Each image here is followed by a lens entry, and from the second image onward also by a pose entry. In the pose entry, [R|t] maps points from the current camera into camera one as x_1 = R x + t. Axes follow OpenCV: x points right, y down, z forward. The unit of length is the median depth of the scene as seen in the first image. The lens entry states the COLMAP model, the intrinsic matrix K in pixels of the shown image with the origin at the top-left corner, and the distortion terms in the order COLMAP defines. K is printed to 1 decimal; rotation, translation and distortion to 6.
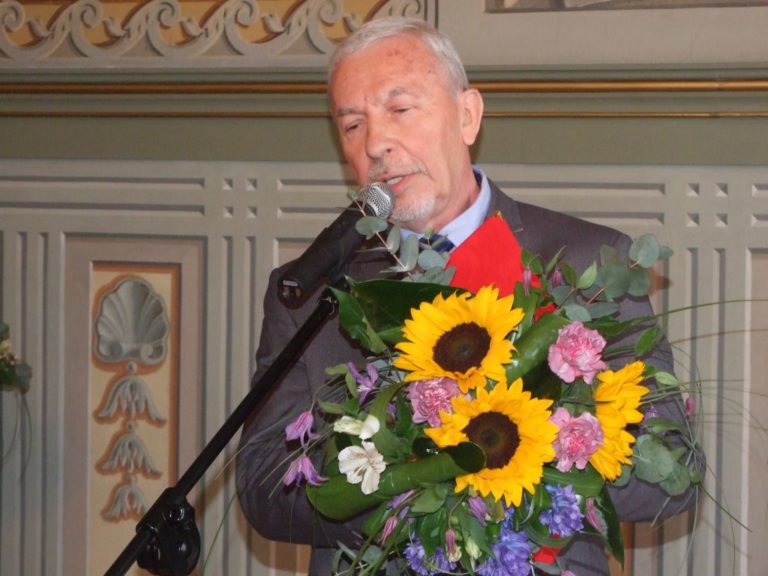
lens RADIAL K [[2246.2, 0, 366.6], [0, 2246.2, 322.9], [0, 0, 1]] dist [0.074329, 0.000000]
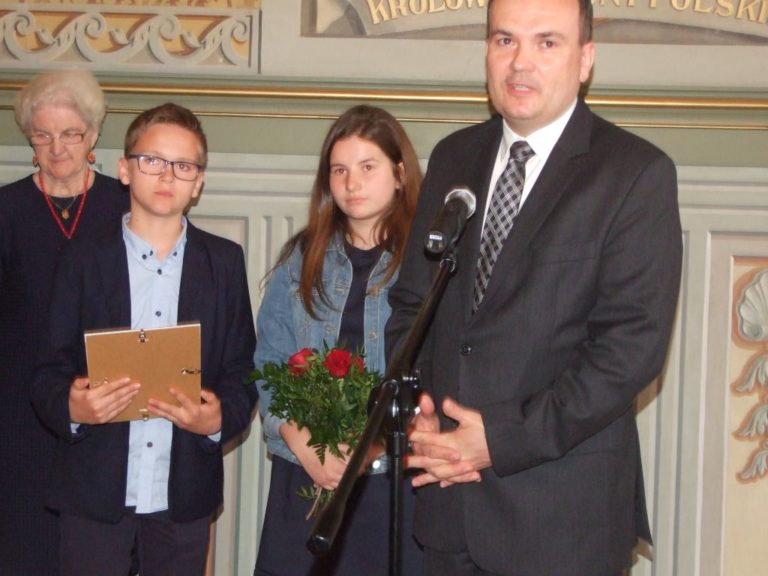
lens RADIAL K [[1658.6, 0, 419.5], [0, 1658.6, 283.8], [0, 0, 1]] dist [0.121180, 0.000000]
pose [[0.942855, -0.007958, 0.333108, -0.539574], [0.004521, 0.999928, 0.011090, -0.022205], [-0.333172, -0.008950, 0.942824, 0.246585]]
